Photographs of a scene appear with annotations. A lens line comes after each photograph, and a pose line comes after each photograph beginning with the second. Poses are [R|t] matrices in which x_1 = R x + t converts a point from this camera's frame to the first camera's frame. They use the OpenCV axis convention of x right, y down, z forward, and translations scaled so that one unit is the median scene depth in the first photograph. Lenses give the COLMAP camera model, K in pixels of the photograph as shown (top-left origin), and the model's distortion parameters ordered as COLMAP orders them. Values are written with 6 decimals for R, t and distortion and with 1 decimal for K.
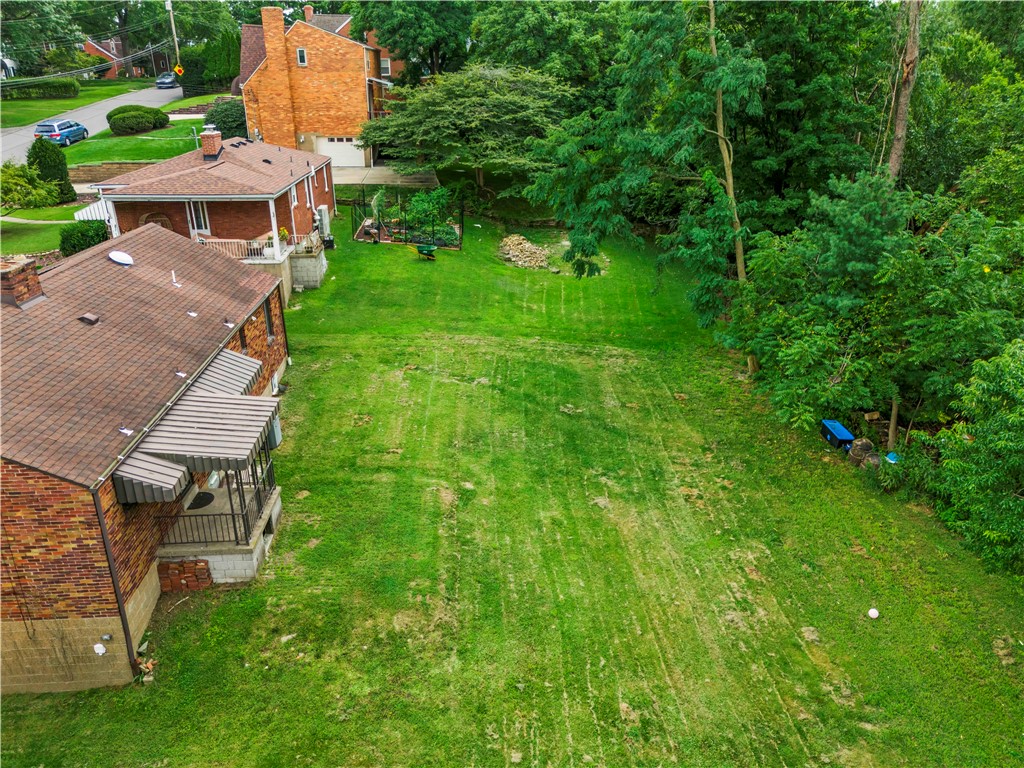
lens RADIAL K [[750.8, 0, 512.2], [0, 750.8, 385.0], [0, 0, 1]] dist [0.031196, -0.011102]
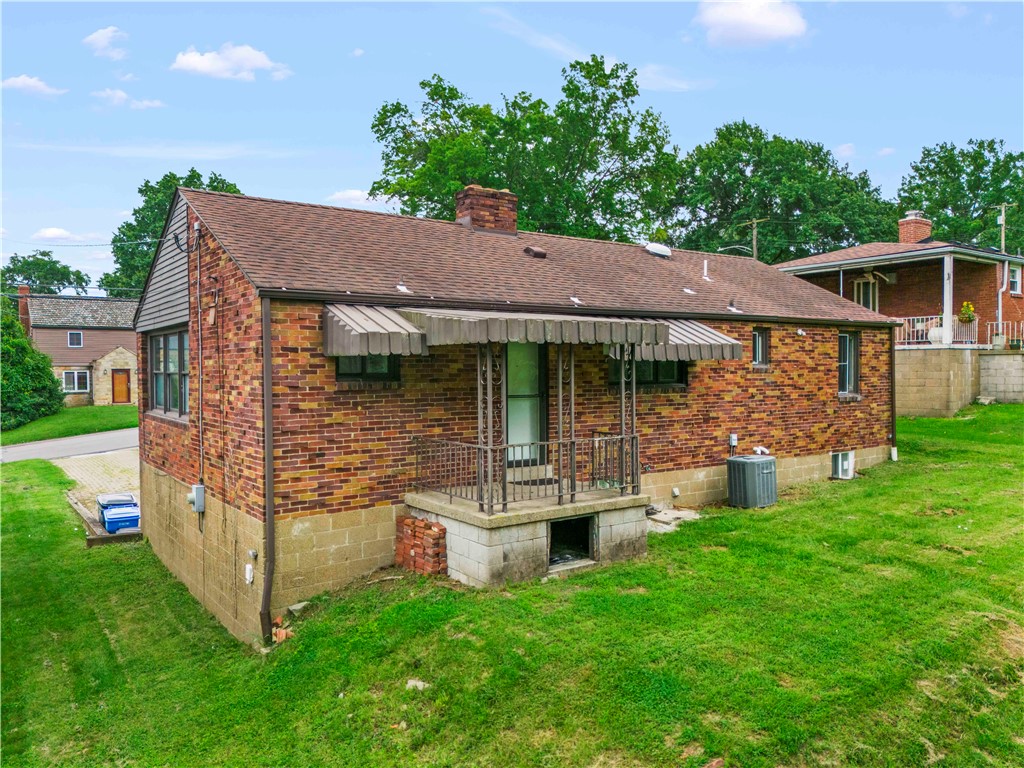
lens RADIAL K [[750.8, 0, 511.0], [0, 750.8, 384.6], [0, 0, 1]] dist [0.031196, -0.011102]
pose [[0.525429, 0.012686, -0.850743, 0.086619], [-0.316119, 0.931225, -0.181353, 0.160088], [0.789932, 0.364224, 0.493303, 0.522825]]
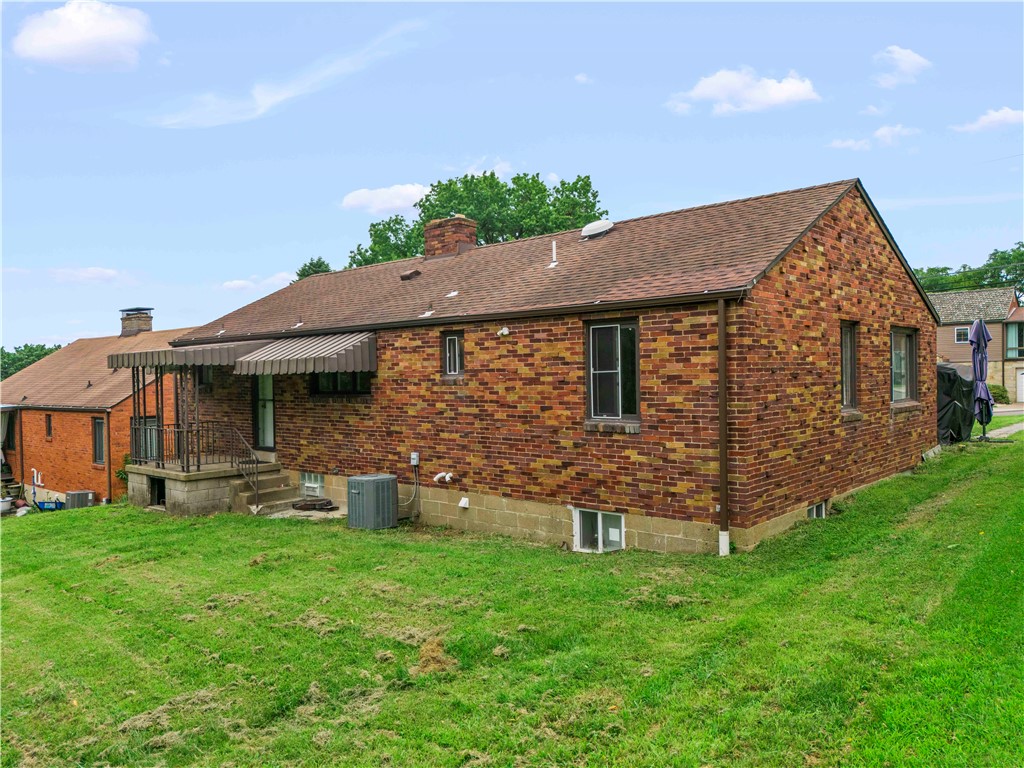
lens RADIAL K [[750.8, 0, 512.6], [0, 750.8, 378.1], [0, 0, 1]] dist [0.031196, -0.011102]
pose [[-0.704483, 0.017874, -0.709496, -0.002231], [-0.253006, 0.927679, 0.274590, -0.205978], [0.663092, 0.372951, -0.649012, 1.403779]]
